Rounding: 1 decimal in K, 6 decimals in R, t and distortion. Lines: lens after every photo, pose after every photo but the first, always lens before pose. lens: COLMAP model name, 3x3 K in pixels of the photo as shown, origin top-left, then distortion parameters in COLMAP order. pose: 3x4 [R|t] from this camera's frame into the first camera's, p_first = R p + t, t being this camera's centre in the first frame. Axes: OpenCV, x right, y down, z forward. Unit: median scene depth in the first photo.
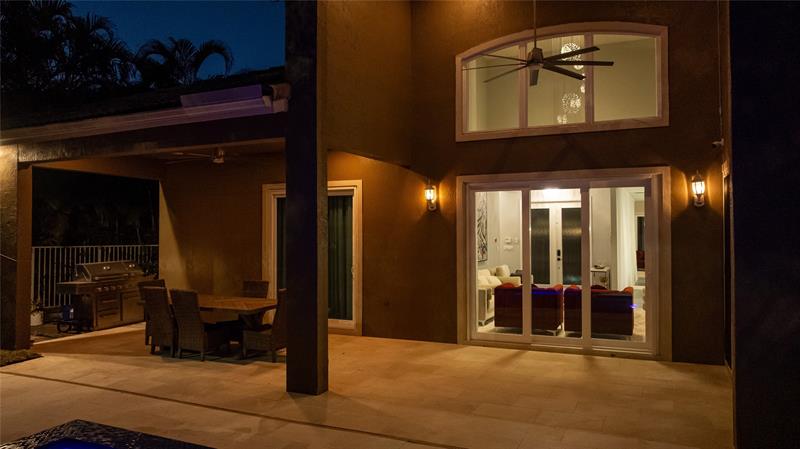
lens RADIAL K [[563.8, 0, 400.0], [0, 563.8, 224.5], [0, 0, 1]] dist [-0.018927, 0.009510]
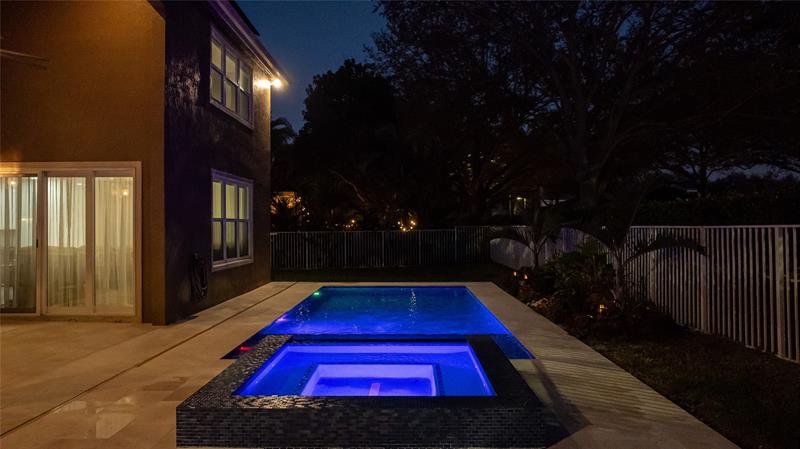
lens RADIAL K [[563.8, 0, 400.0], [0, 563.8, 224.5], [0, 0, 1]] dist [-0.018927, 0.009510]
pose [[-0.373812, 0.007623, 0.927473, -0.794922], [-0.018227, 0.999713, -0.015563, 0.030339], [-0.927325, -0.022723, -0.373566, 0.513645]]
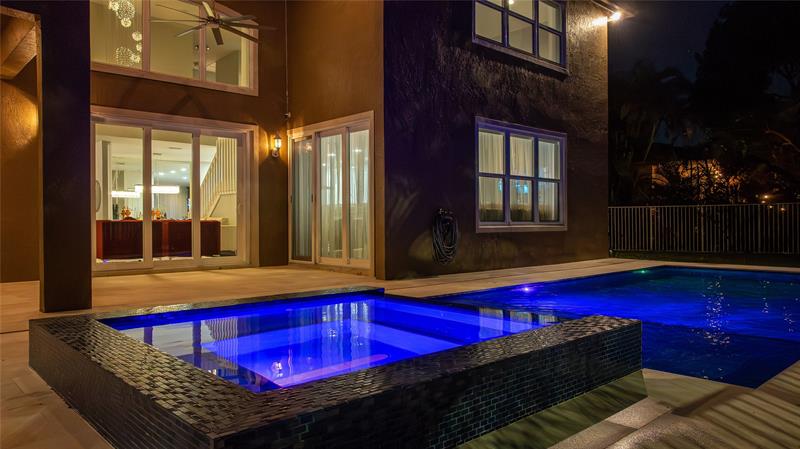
lens RADIAL K [[563.8, 0, 400.0], [0, 563.8, 224.5], [0, 0, 1]] dist [-0.018927, 0.009510]
pose [[0.413872, -0.003148, 0.910330, -0.548168], [-0.019820, 0.999726, 0.012469, 0.098709], [-0.910119, -0.023203, 0.413696, 0.097233]]
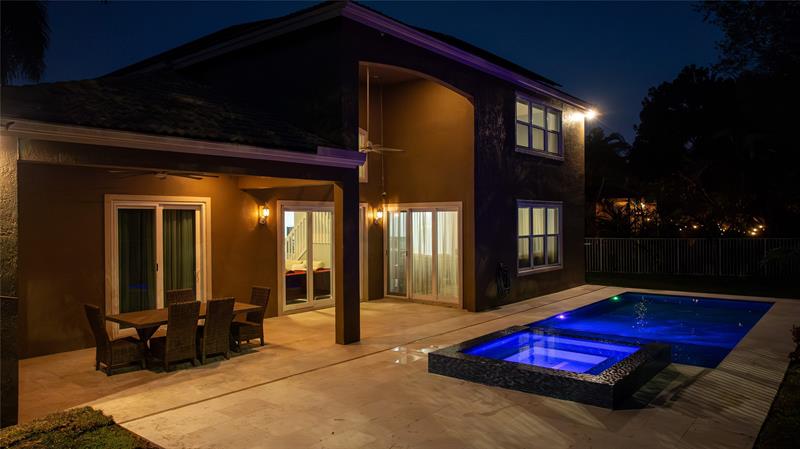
lens RADIAL K [[563.8, 0, 400.0], [0, 563.8, 224.5], [0, 0, 1]] dist [-0.018927, 0.009510]
pose [[0.281177, -0.005743, 0.959639, -1.209565], [-0.018538, 0.999763, 0.011415, -0.046452], [-0.959477, -0.021000, 0.281004, 0.292166]]
